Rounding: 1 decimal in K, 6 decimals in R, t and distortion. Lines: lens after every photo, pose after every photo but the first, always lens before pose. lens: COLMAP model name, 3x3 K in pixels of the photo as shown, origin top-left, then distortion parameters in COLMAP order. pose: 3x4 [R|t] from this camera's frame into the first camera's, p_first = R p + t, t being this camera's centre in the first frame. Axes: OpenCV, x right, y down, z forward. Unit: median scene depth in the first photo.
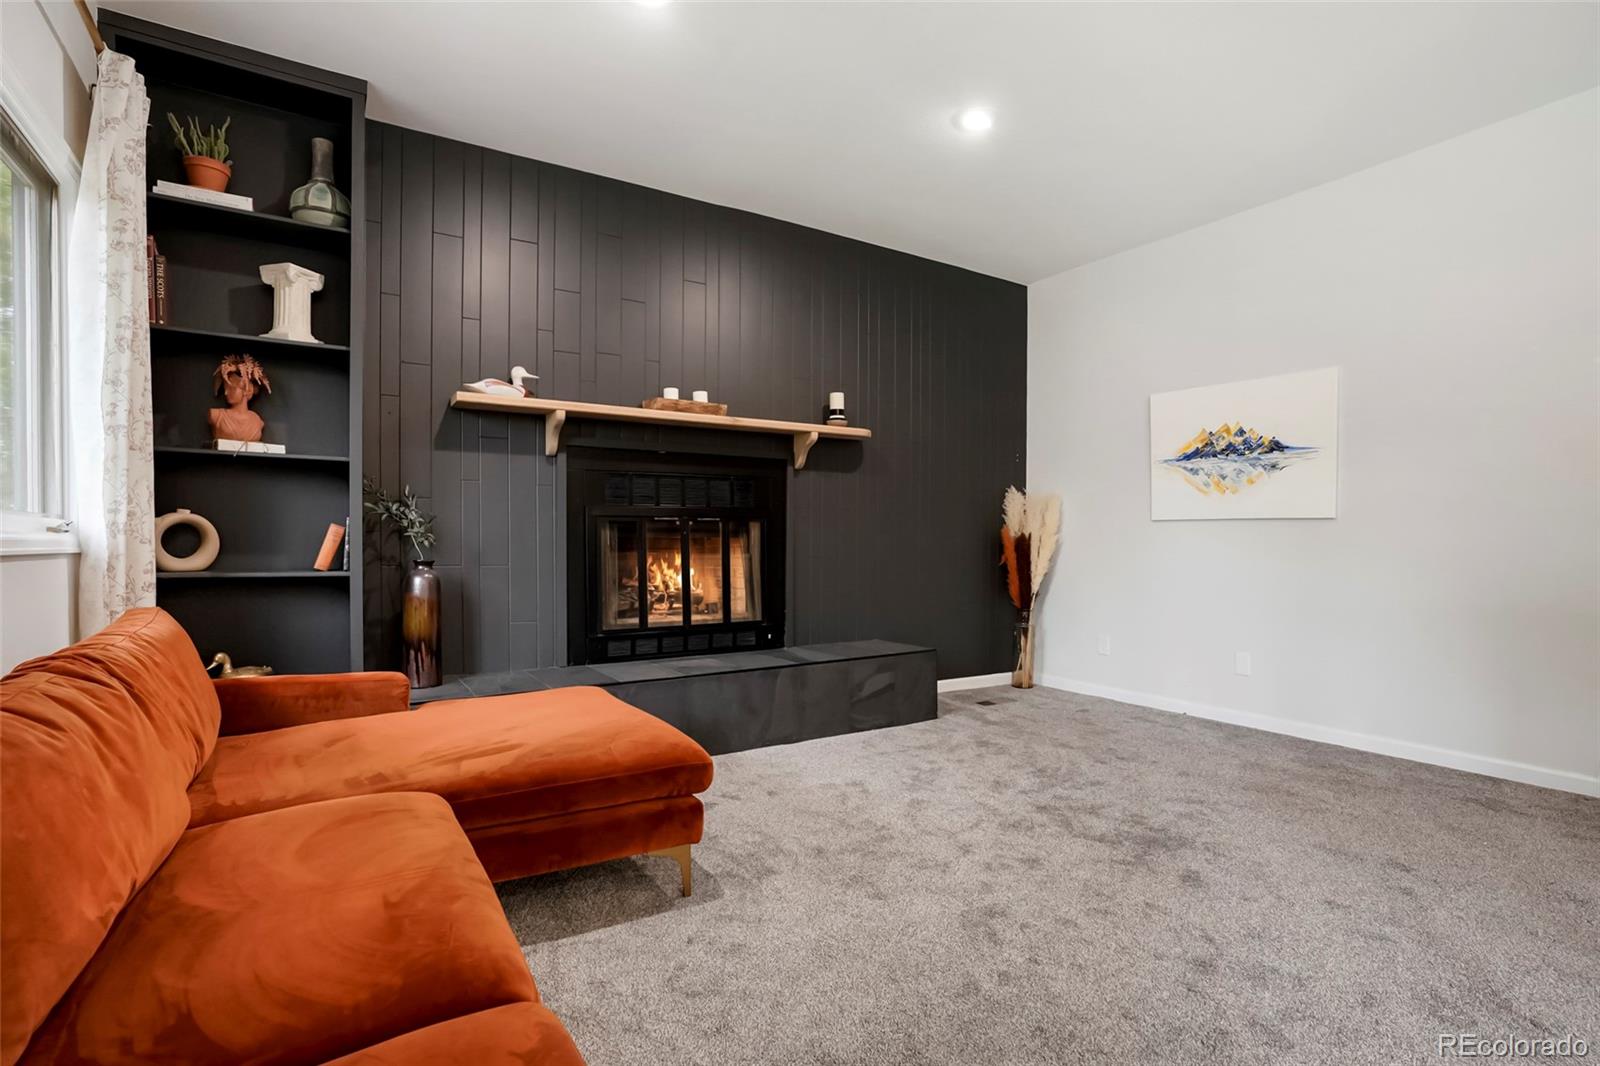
lens RADIAL K [[788.8, 0, 800.0], [0, 788.8, 533.0], [0, 0, 1]] dist [-0.018484, 0.000383]
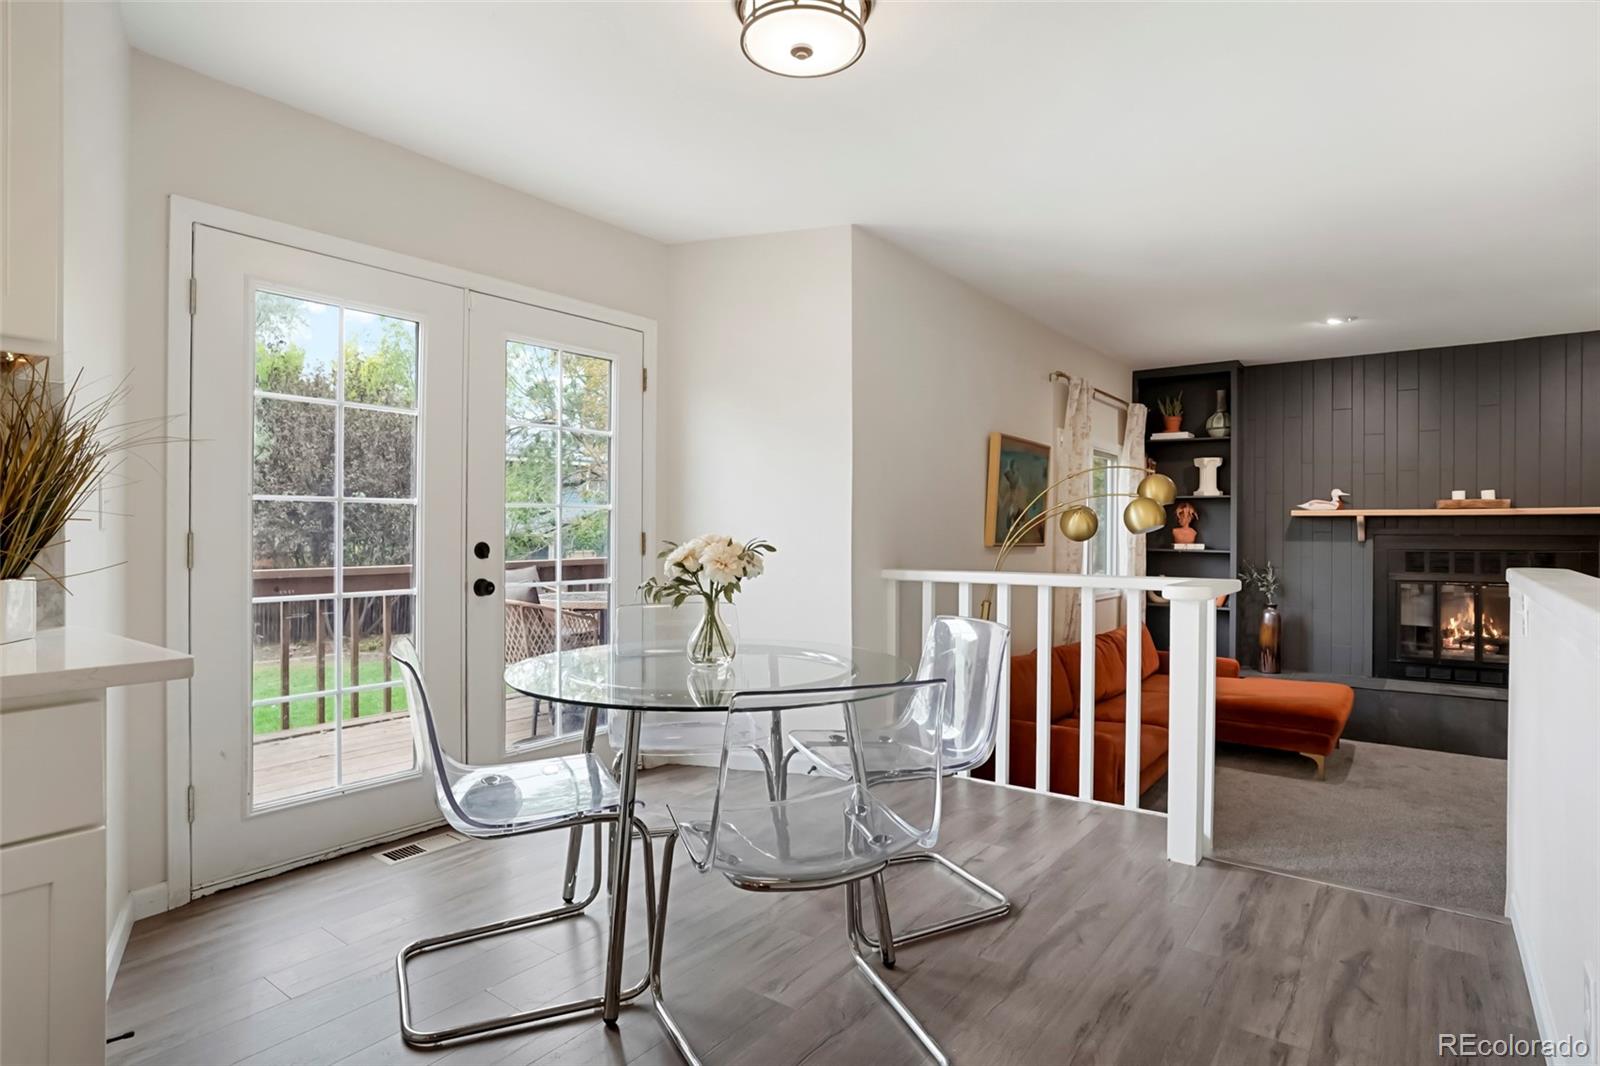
lens RADIAL K [[852.0, 0, 813.0], [0, 852.0, 536.9], [0, 0, 1]] dist [-0.000285, 0.000423]
pose [[0.386448, 0.008014, -0.922277, 0.806237], [0.004775, 0.999931, 0.010689, -0.127647], [0.922299, -0.008535, 0.386383, -0.651560]]
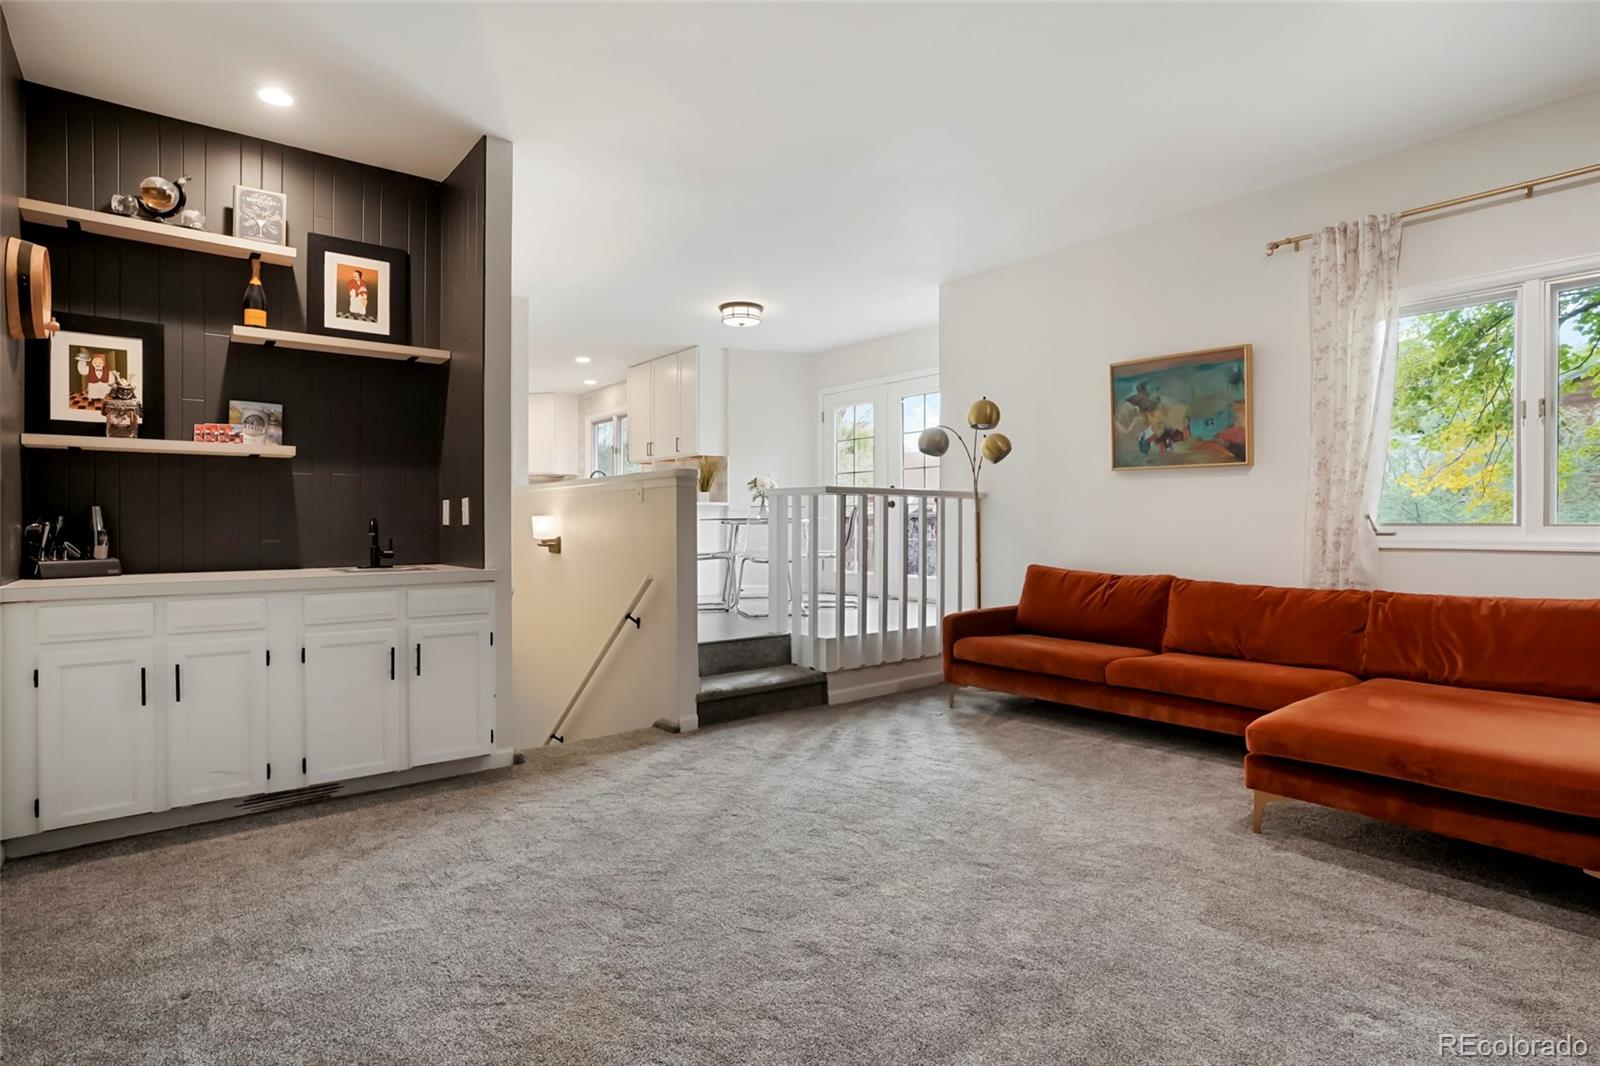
lens RADIAL K [[815.8, 0, 800.0], [0, 815.8, 533.0], [0, 0, 1]] dist [-0.074266, 0.044289]
pose [[-0.990912, 0.001133, -0.134508, 0.413394], [0.001067, 0.999999, 0.000560, -0.006716], [0.134509, 0.000412, -0.990912, 1.211320]]
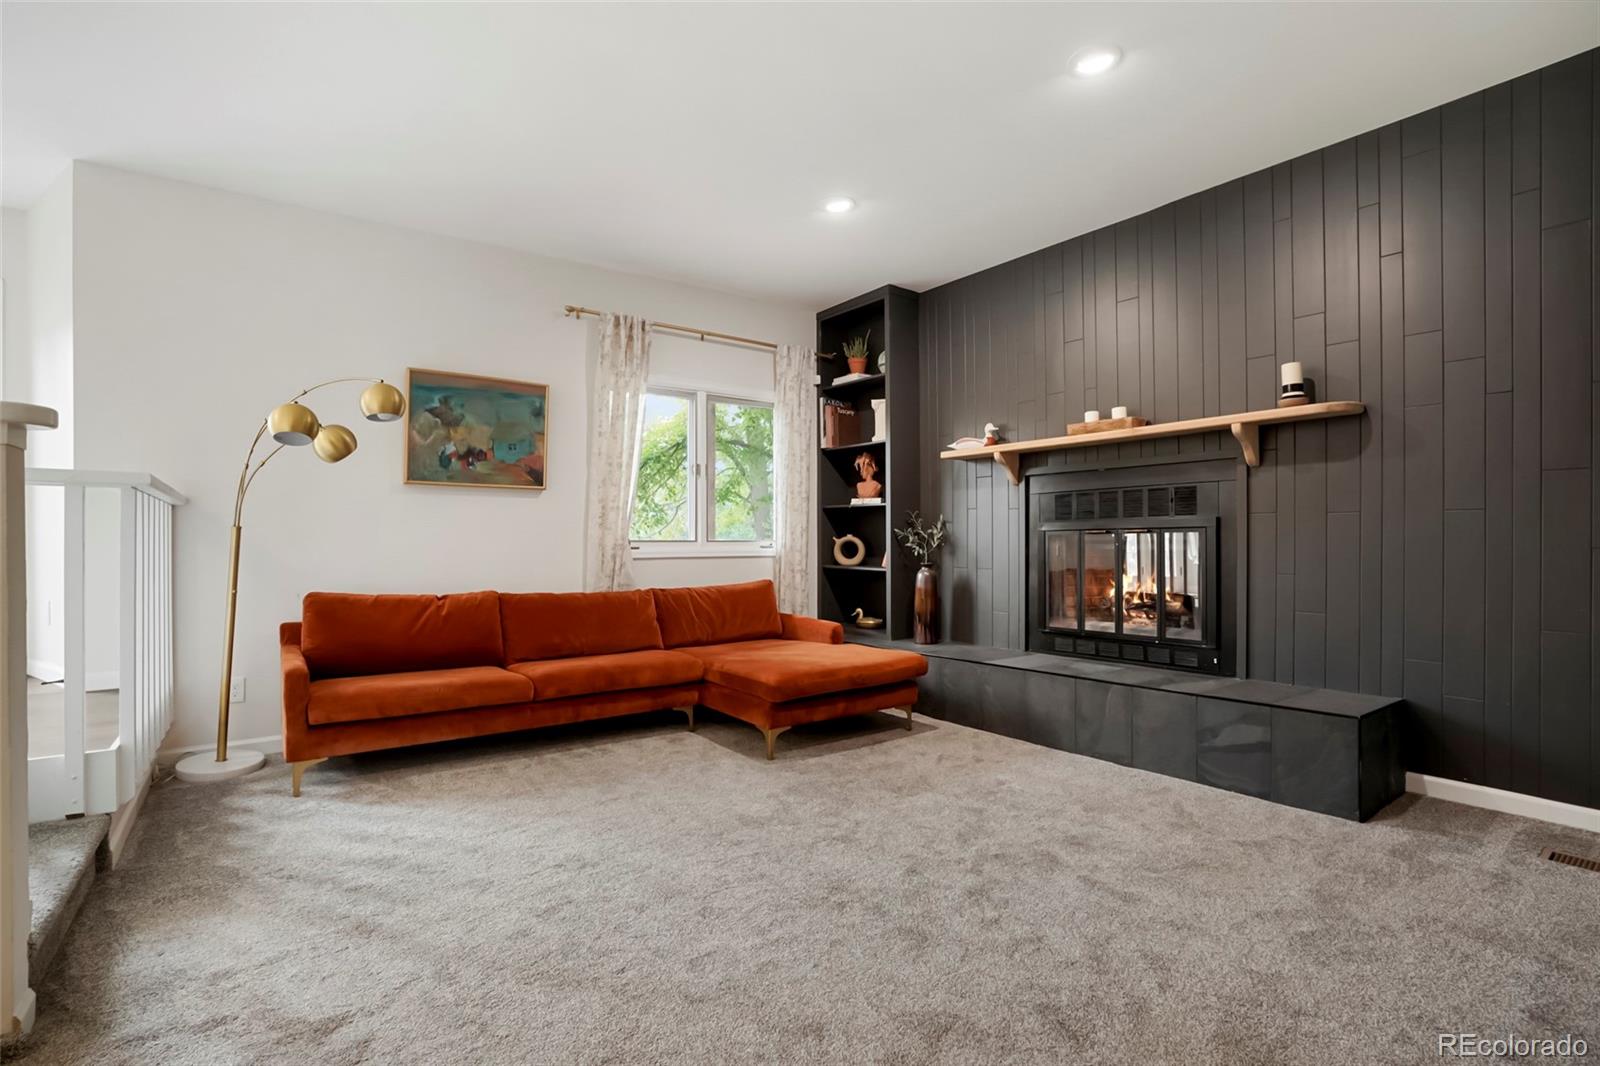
lens RADIAL K [[751.5, 0, 796.3], [0, 751.5, 537.1], [0, 0, 1]] dist [-0.031107, 0.000502]
pose [[0.077291, -0.006820, -0.996985, 0.852154], [0.014326, 0.999881, -0.005730, -0.011131], [0.996906, -0.013840, 0.077380, 0.527502]]
